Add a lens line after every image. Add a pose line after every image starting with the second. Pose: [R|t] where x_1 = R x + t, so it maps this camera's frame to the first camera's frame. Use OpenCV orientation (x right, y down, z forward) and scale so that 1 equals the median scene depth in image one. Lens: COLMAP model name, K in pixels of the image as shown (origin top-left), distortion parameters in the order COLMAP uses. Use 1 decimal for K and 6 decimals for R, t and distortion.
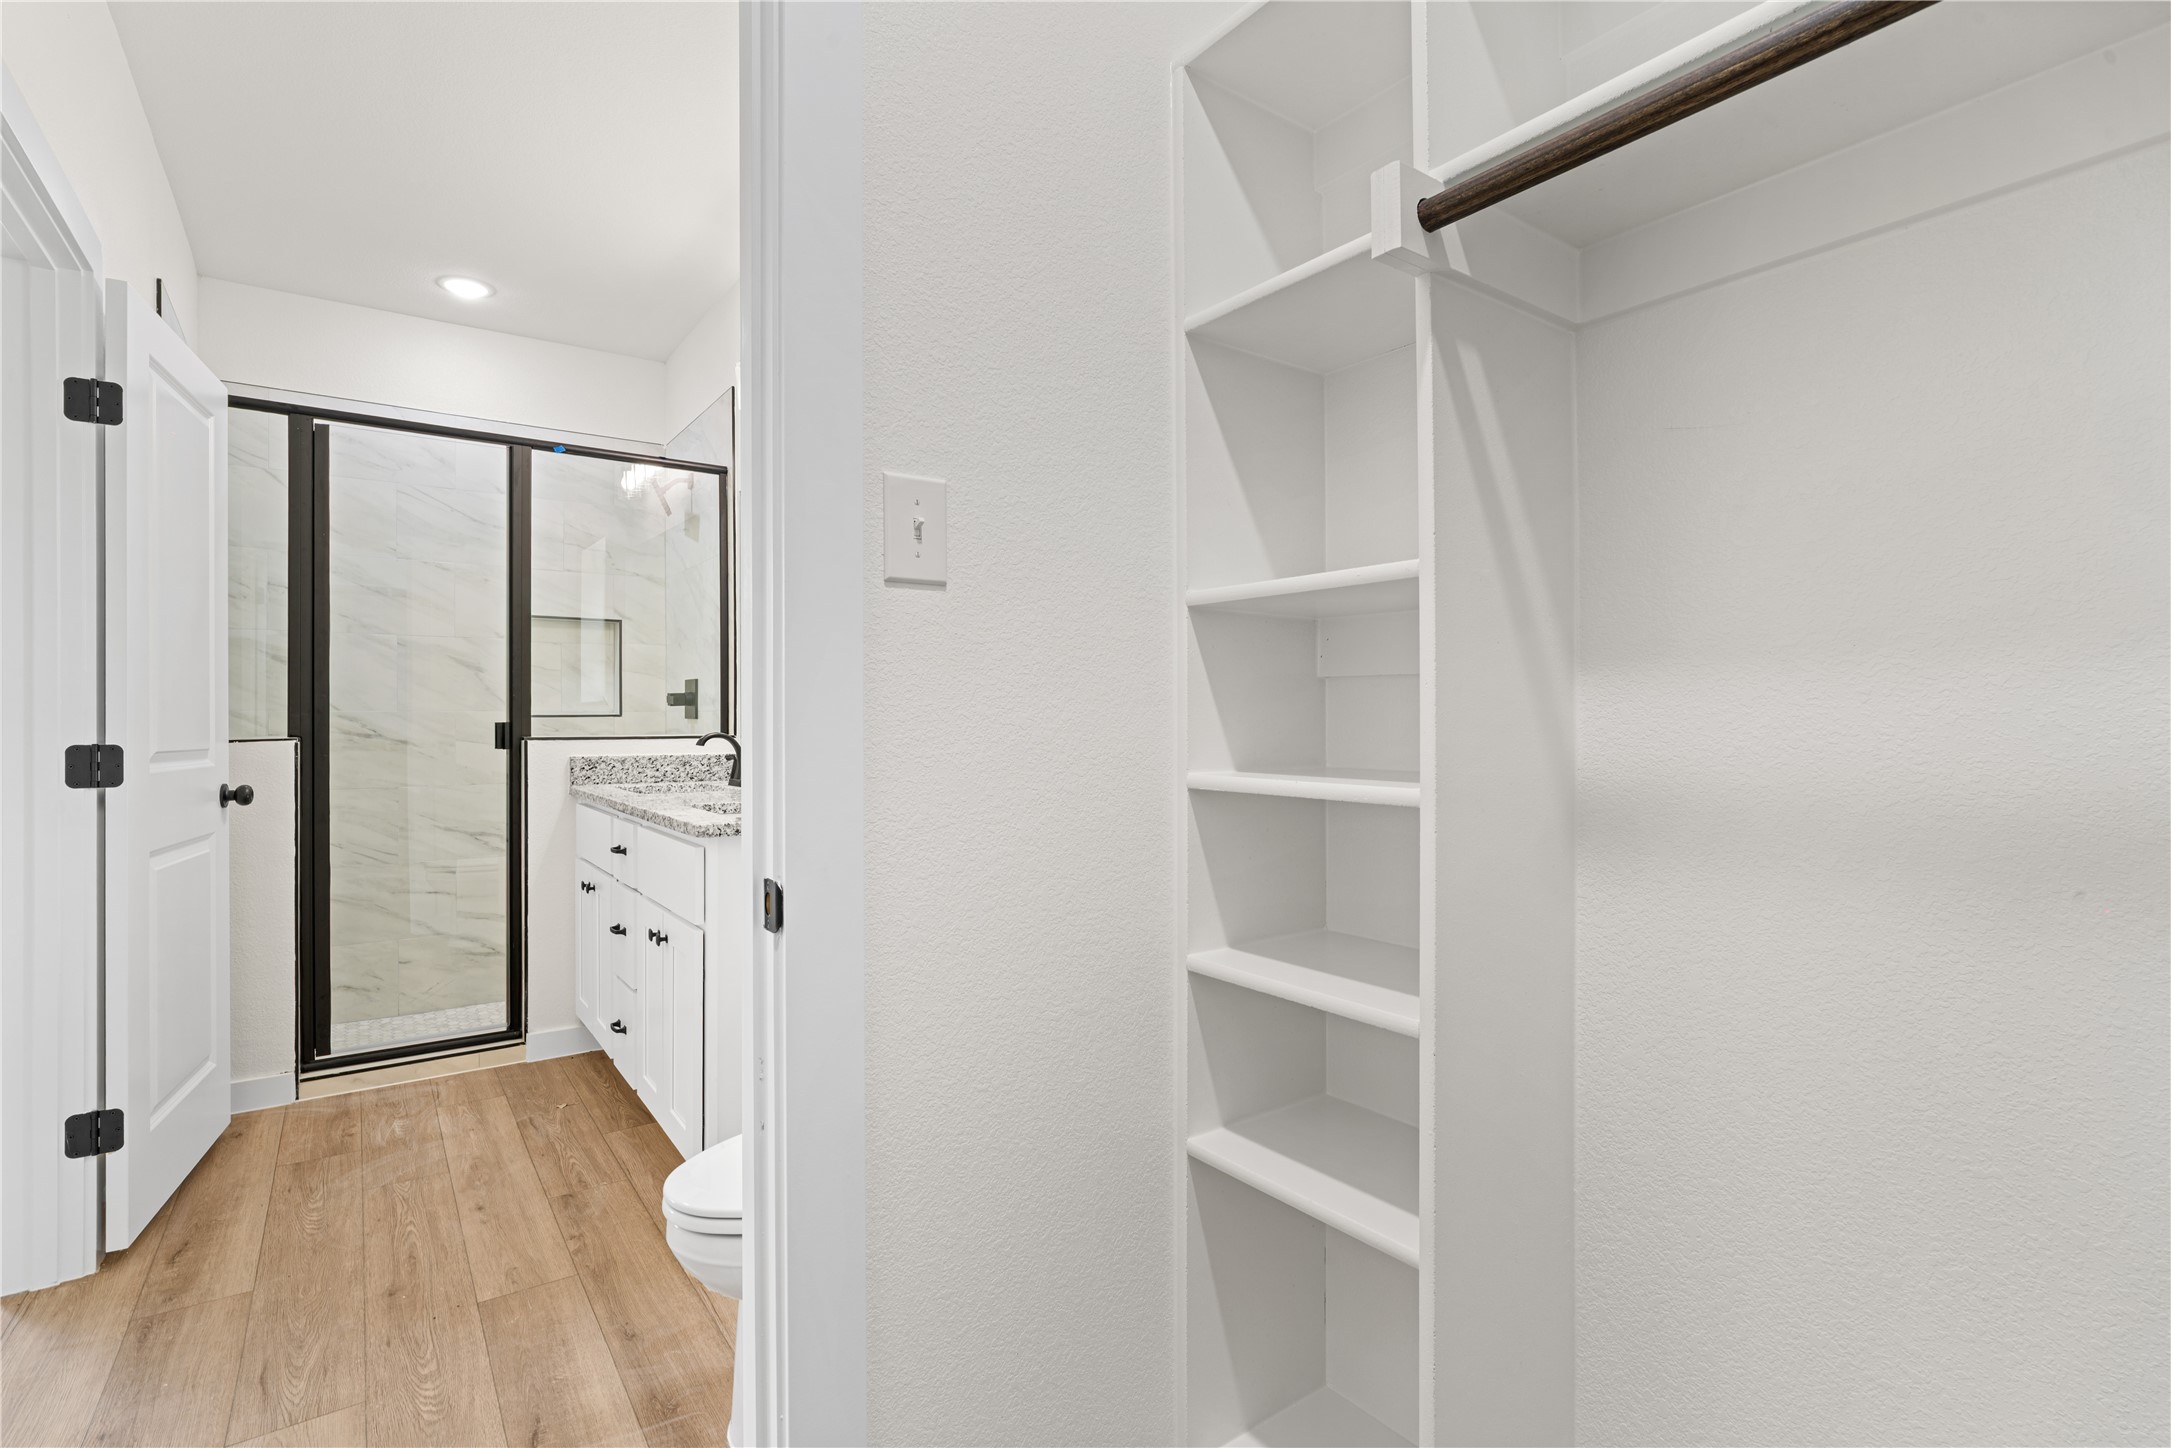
lens RADIAL K [[1013.3, 0, 1087.8], [0, 1013.3, 714.6], [0, 0, 1]] dist [-0.019372, 0.009315]
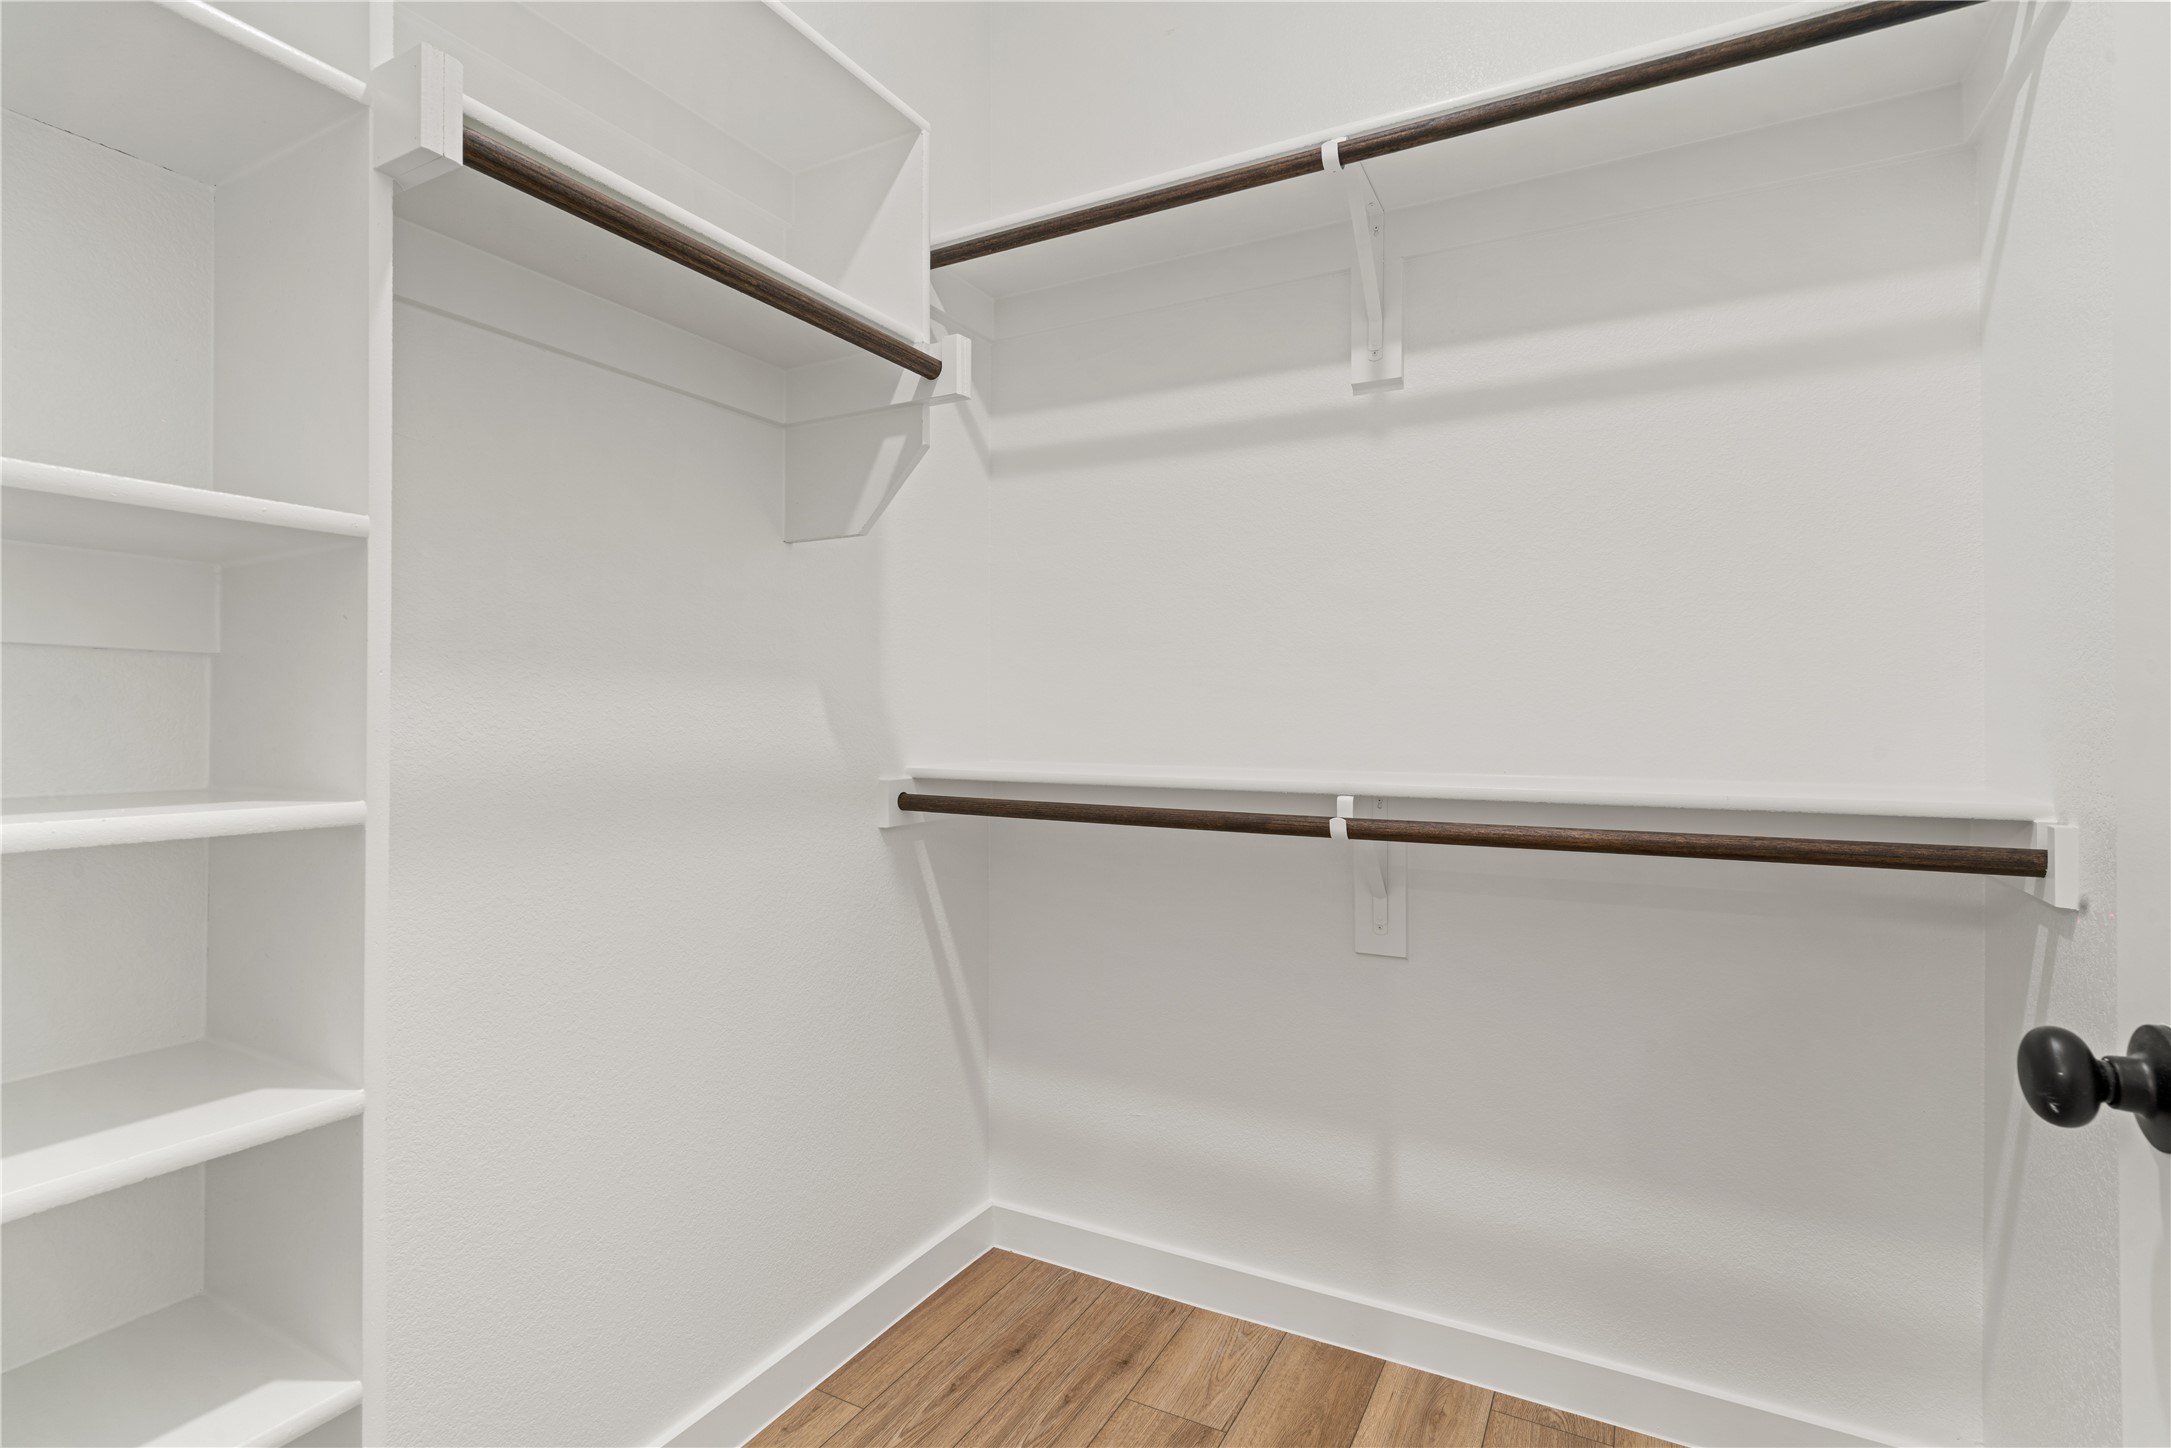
lens RADIAL K [[1013.3, 0, 1087.8], [0, 1013.3, 714.6], [0, 0, 1]] dist [-0.019372, 0.009315]
pose [[-0.433386, 0.007263, 0.901179, -0.647856], [0.005154, 0.999971, -0.005581, 0.012943], [-0.901194, 0.002226, -0.433411, 0.834423]]
